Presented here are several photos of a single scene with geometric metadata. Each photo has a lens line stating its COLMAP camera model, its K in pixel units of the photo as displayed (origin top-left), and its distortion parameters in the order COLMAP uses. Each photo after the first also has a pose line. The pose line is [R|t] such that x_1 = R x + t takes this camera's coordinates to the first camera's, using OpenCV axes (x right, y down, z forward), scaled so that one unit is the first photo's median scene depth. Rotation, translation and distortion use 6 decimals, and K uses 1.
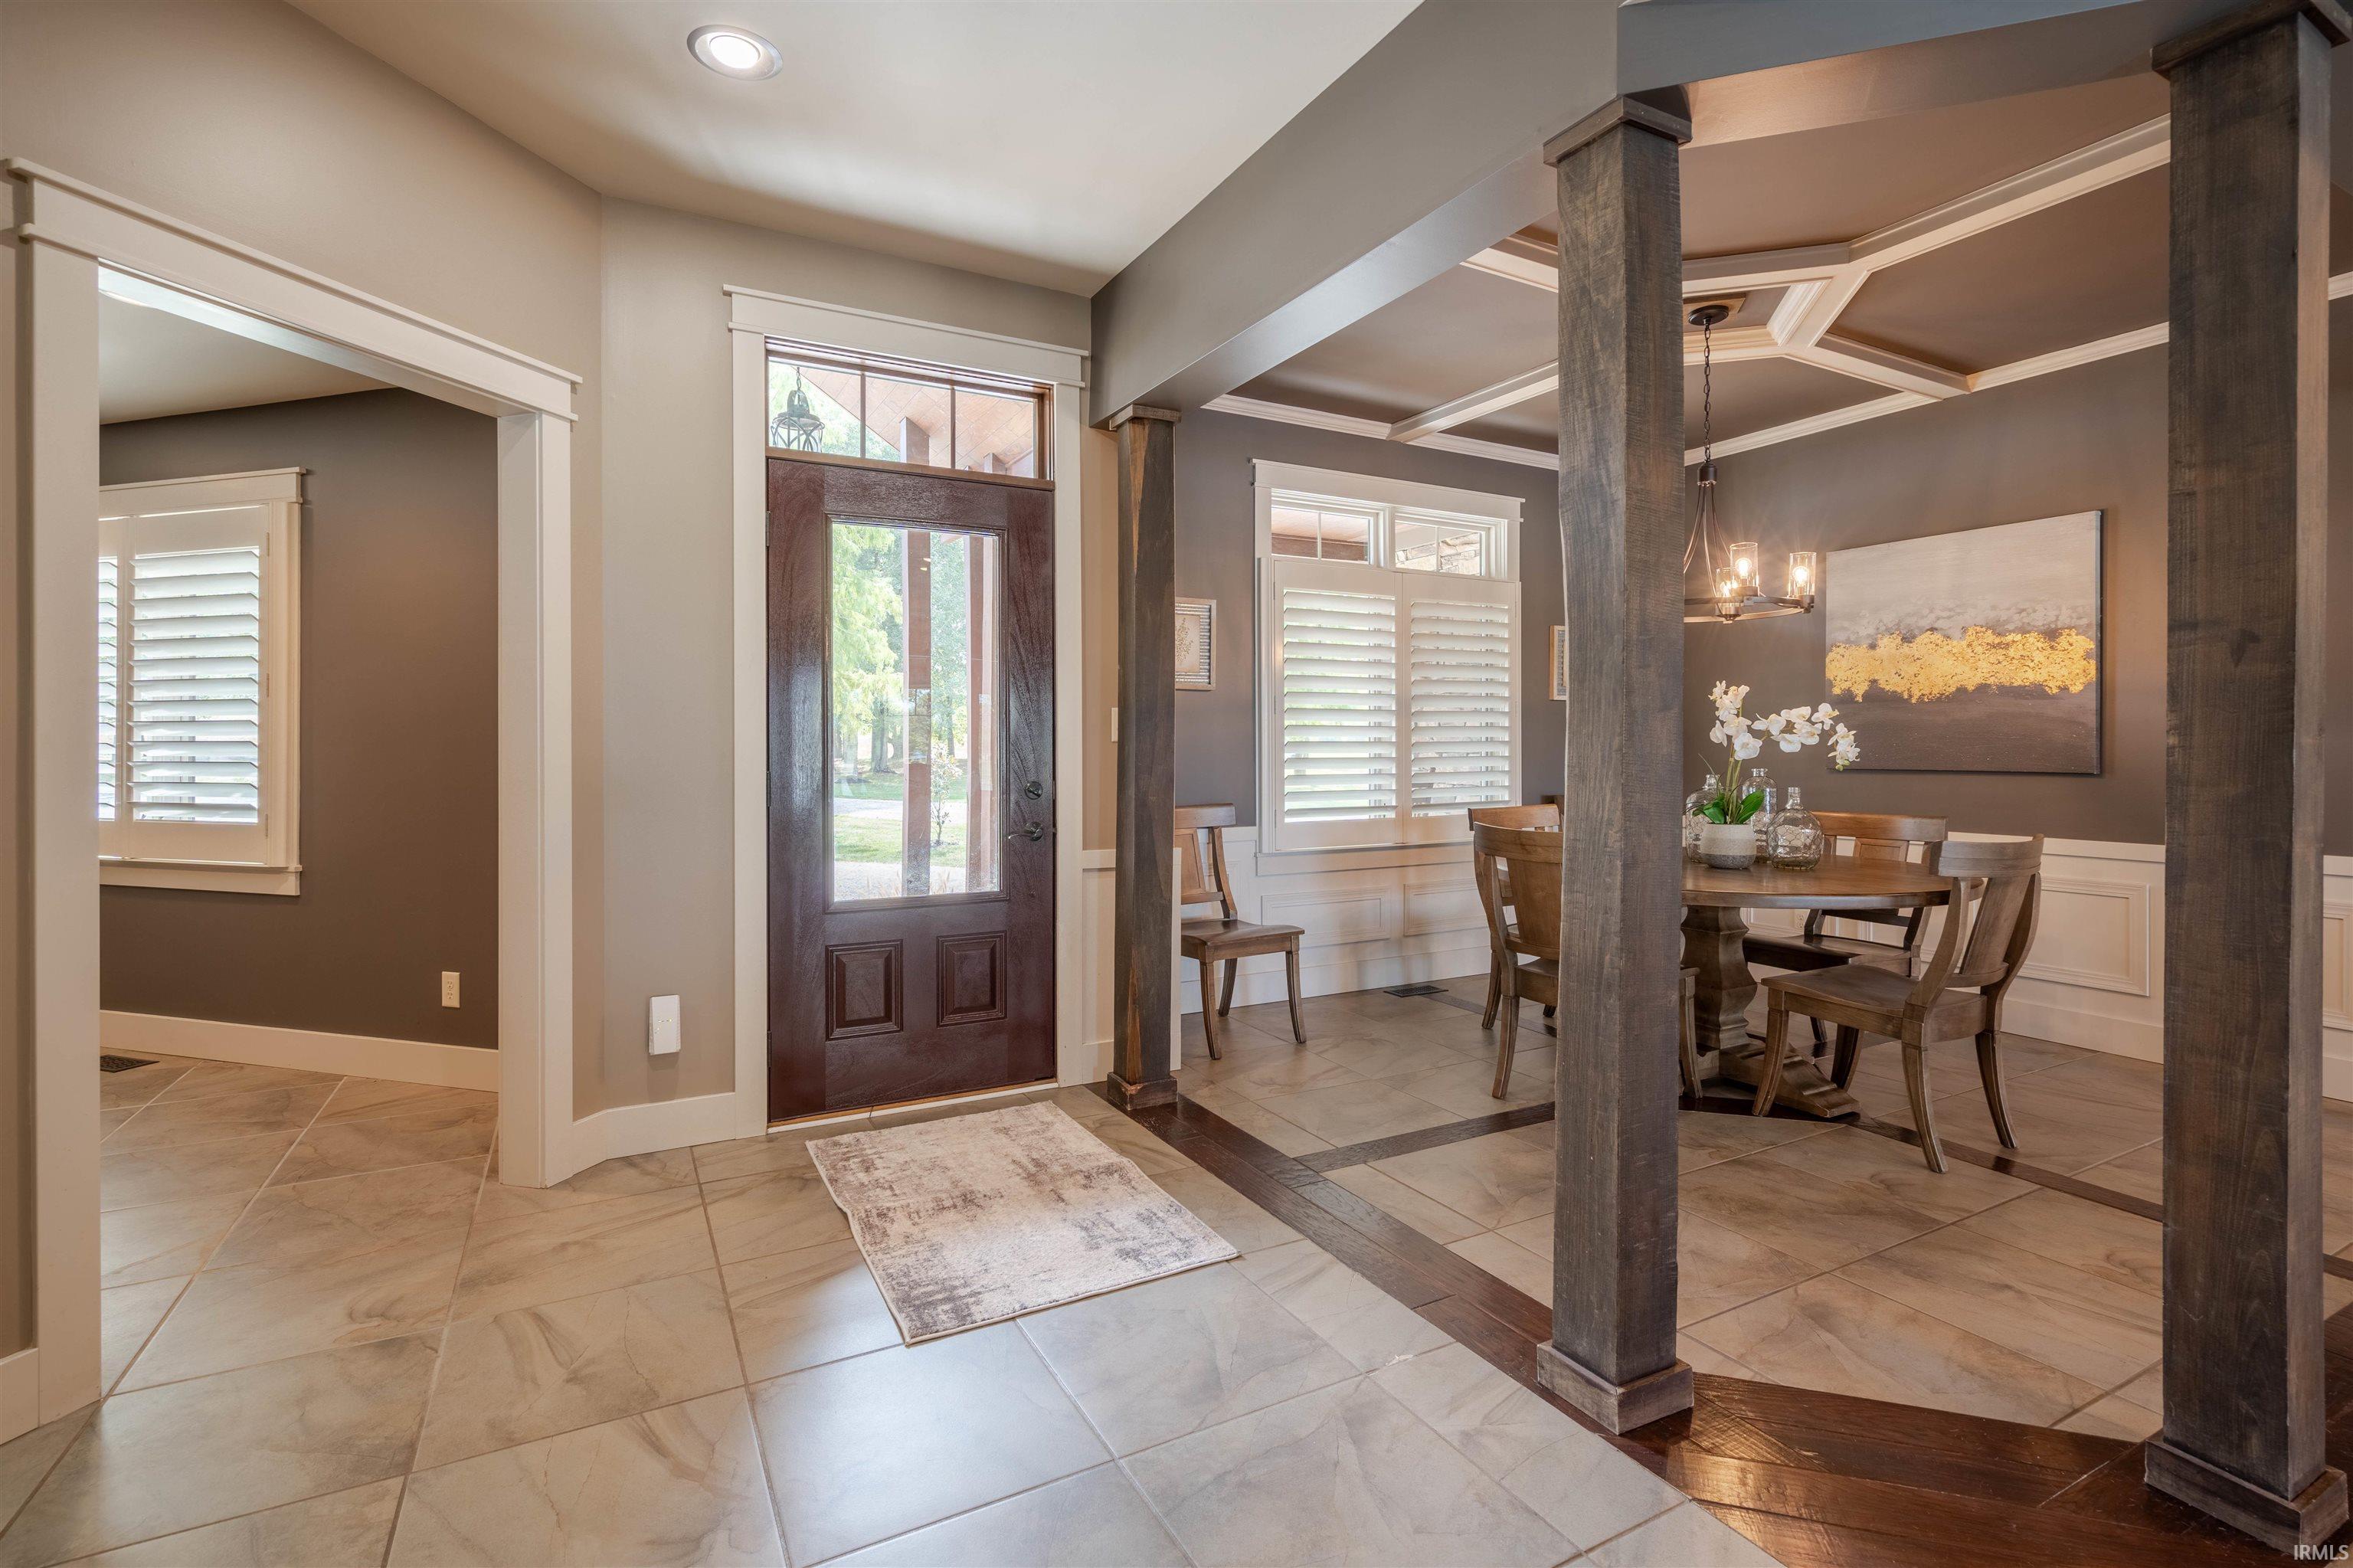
lens RADIAL K [[1081.4, 0, 1171.5], [0, 1081.4, 748.7], [0, 0, 1]] dist [-0.009698, 0.003780]
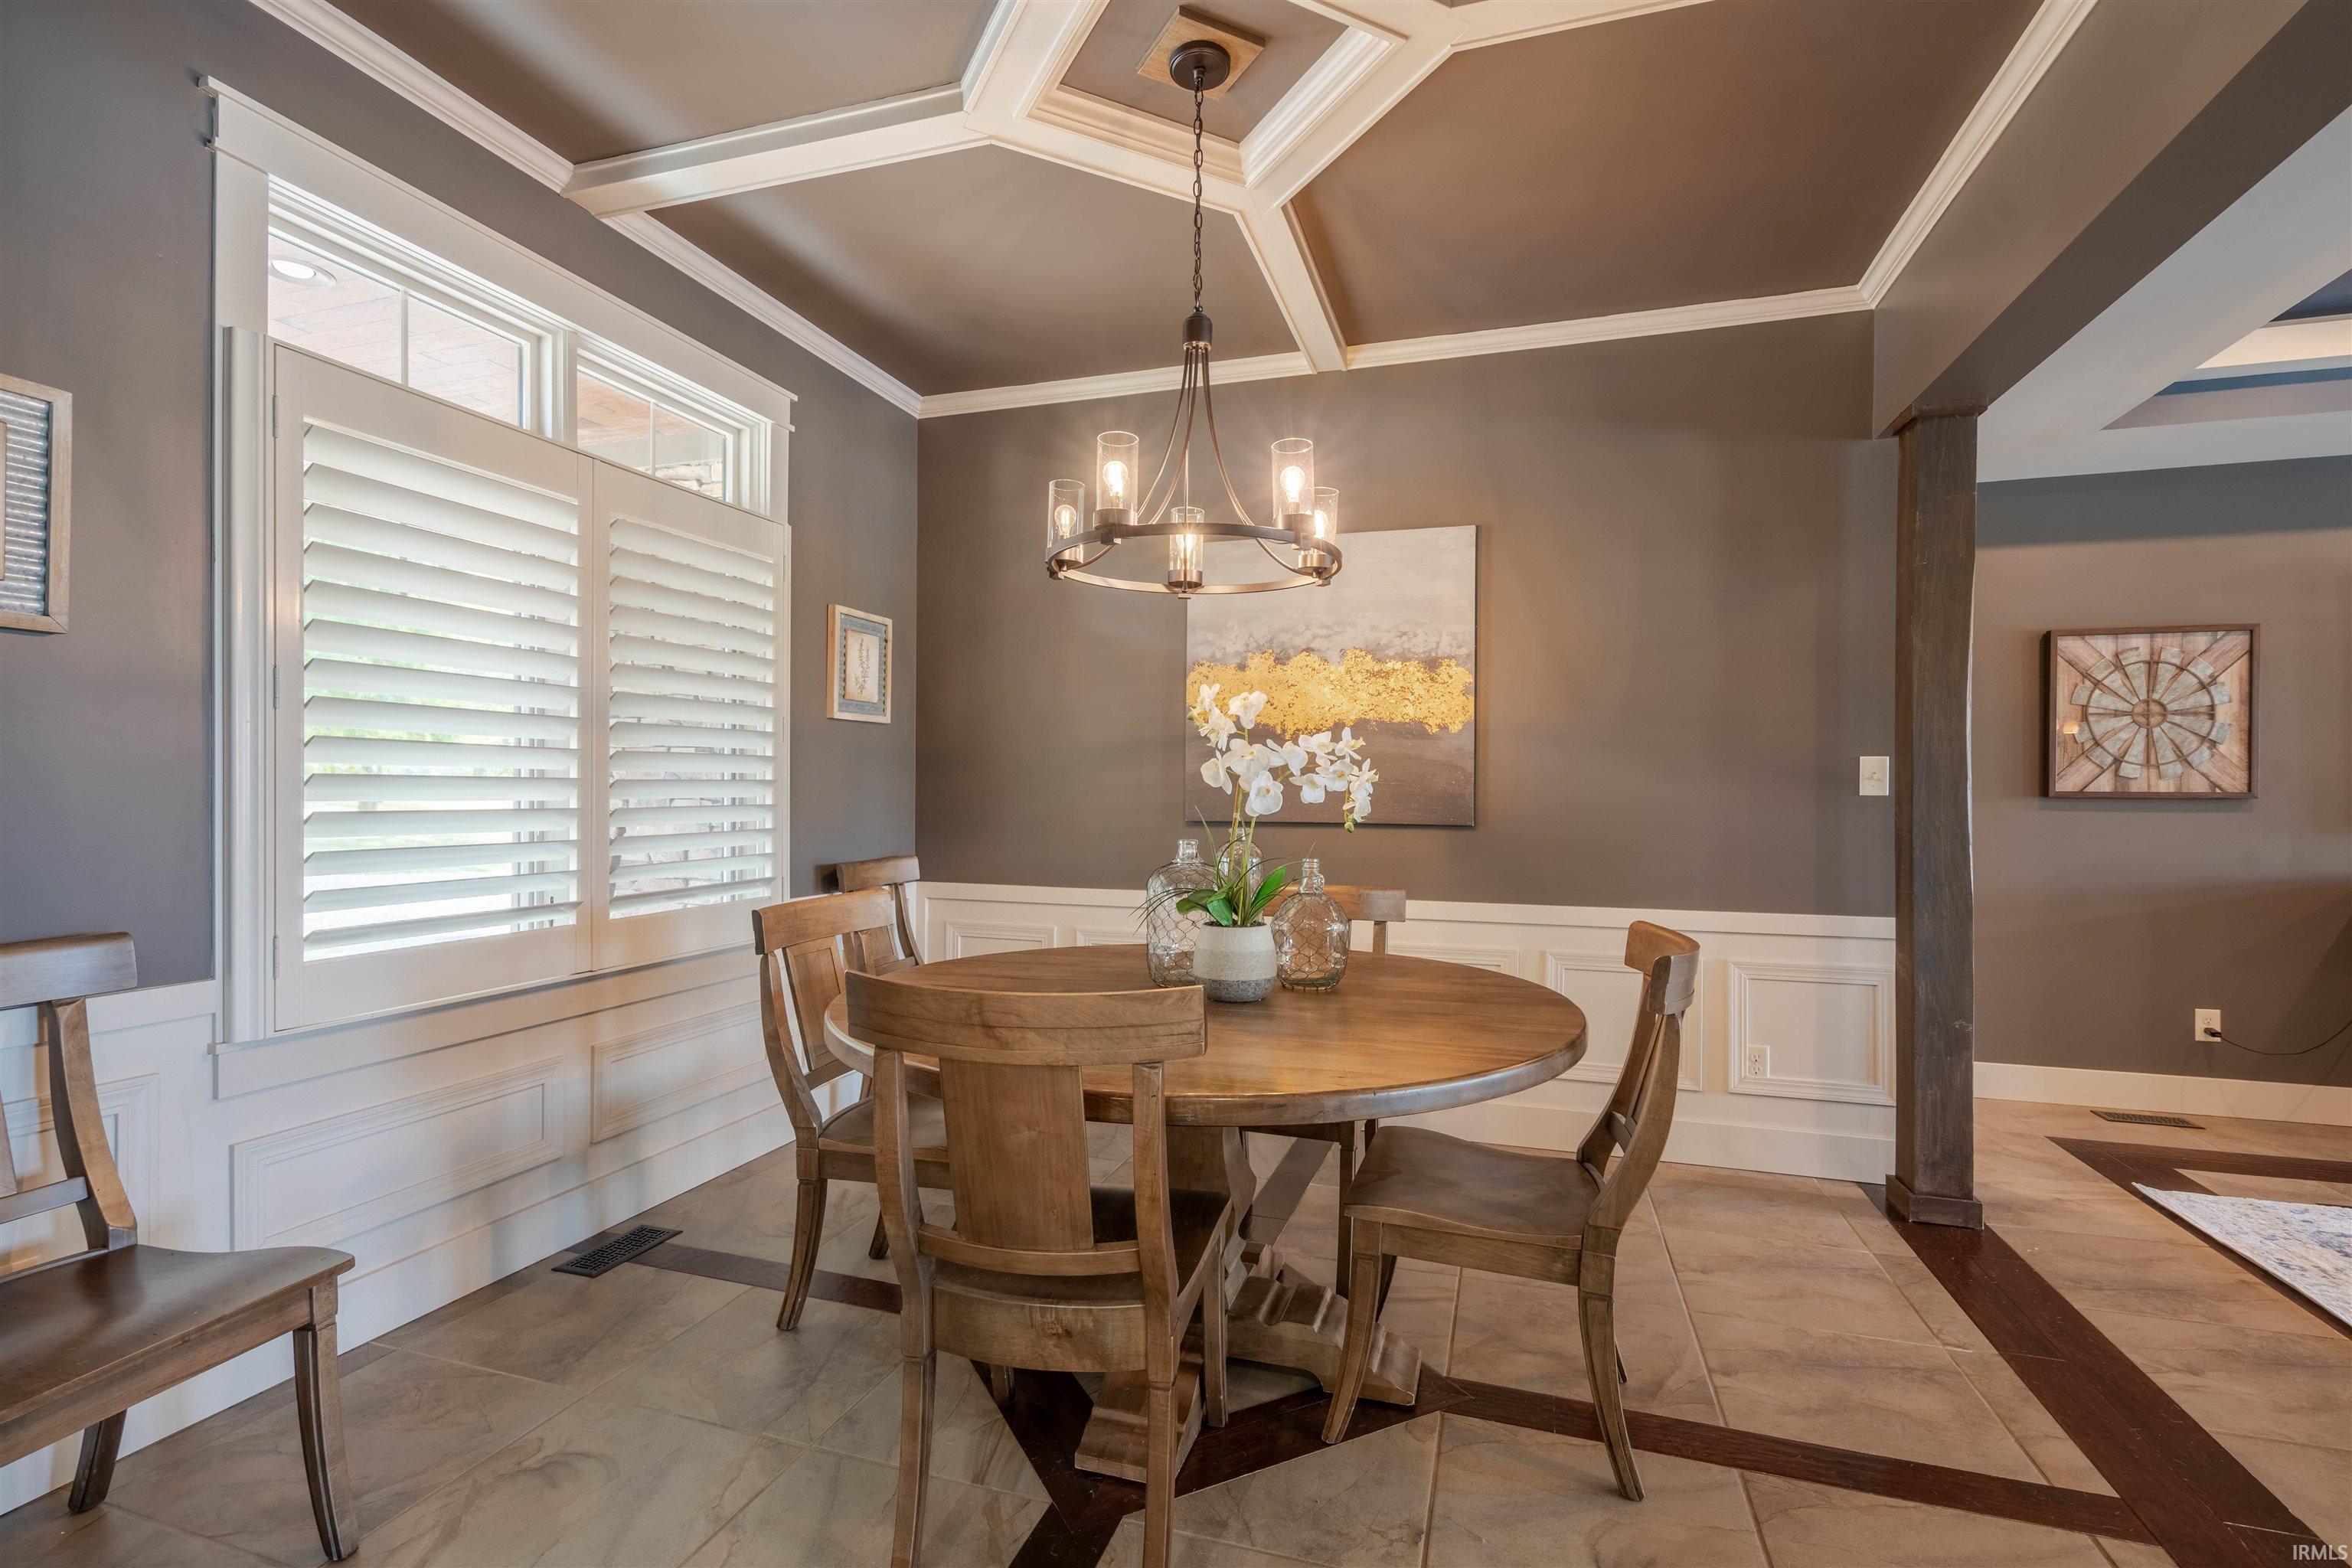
lens RADIAL K [[1080.9, 0, 1163.7], [0, 1080.9, 793.0], [0, 0, 1]] dist [-0.009698, 0.003780]
pose [[0.728656, 0.004240, 0.684866, 0.063576], [-0.006919, 0.999975, 0.001171, -0.002211], [-0.684844, -0.005592, 0.728668, 0.472829]]
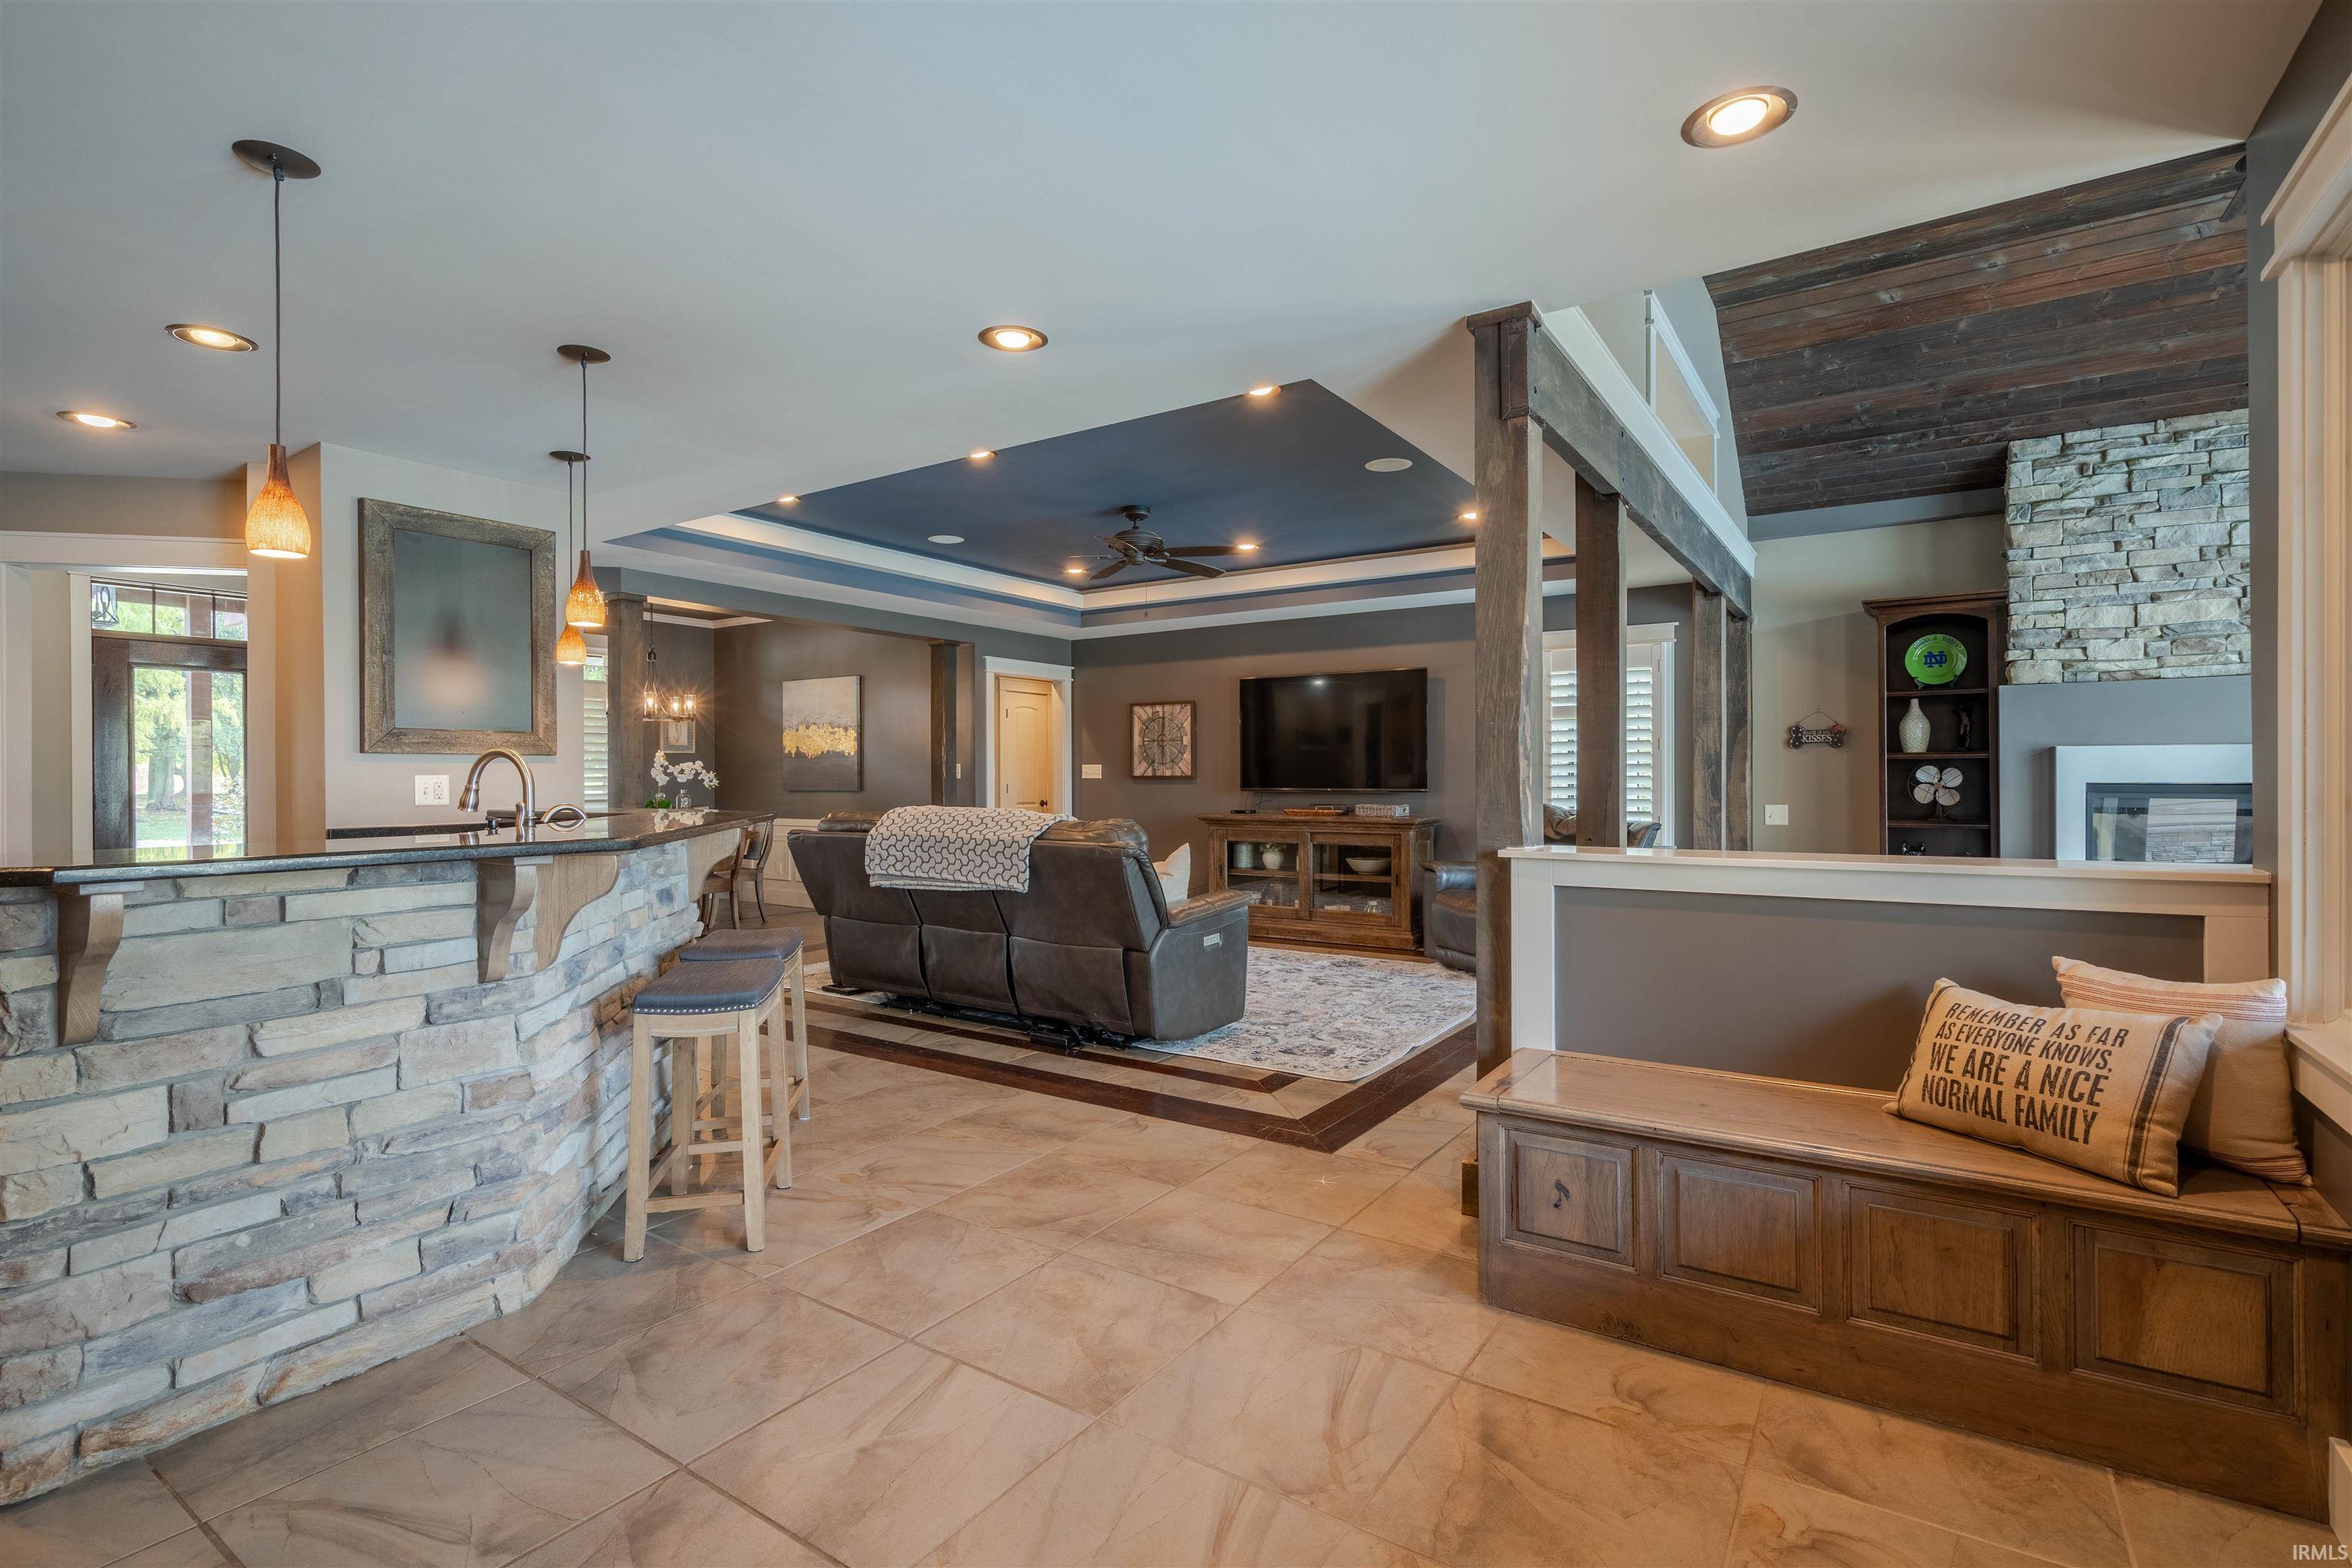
lens RADIAL K [[1080.9, 0, 1177.6], [0, 1080.9, 783.4], [0, 0, 1]] dist [-0.009698, 0.003780]
pose [[0.880702, -0.004736, 0.473646, 0.323835], [0.002336, 0.999981, 0.005656, -0.003462], [-0.473664, -0.003875, 0.880697, -1.217377]]
